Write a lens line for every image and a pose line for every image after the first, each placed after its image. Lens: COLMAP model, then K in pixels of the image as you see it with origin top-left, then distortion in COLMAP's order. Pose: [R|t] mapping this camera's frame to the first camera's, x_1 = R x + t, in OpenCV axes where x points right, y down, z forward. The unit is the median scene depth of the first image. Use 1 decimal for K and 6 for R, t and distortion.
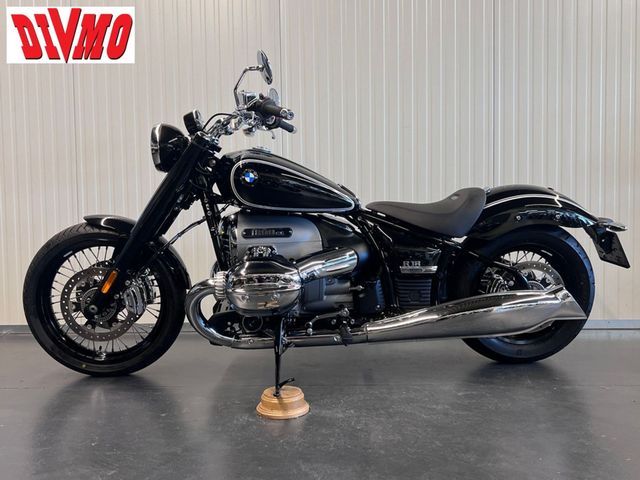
lens RADIAL K [[581.9, 0, 320.0], [0, 581.9, 240.0], [0, 0, 1]] dist [0.144754, -0.385797]
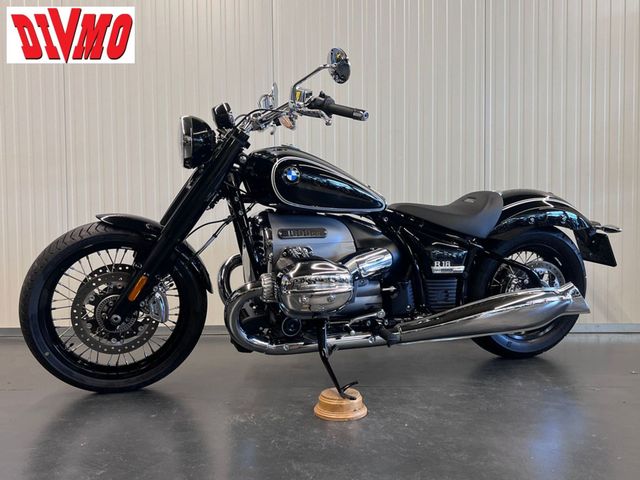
lens RADIAL K [[581.9, 0, 320.0], [0, 581.9, 240.0], [0, 0, 1]] dist [0.144754, -0.385797]
pose [[0.976821, -0.001034, 0.214054, -0.258918], [0.004817, 0.999841, -0.017154, 0.015078], [-0.214002, 0.017788, 0.976671, 0.049096]]
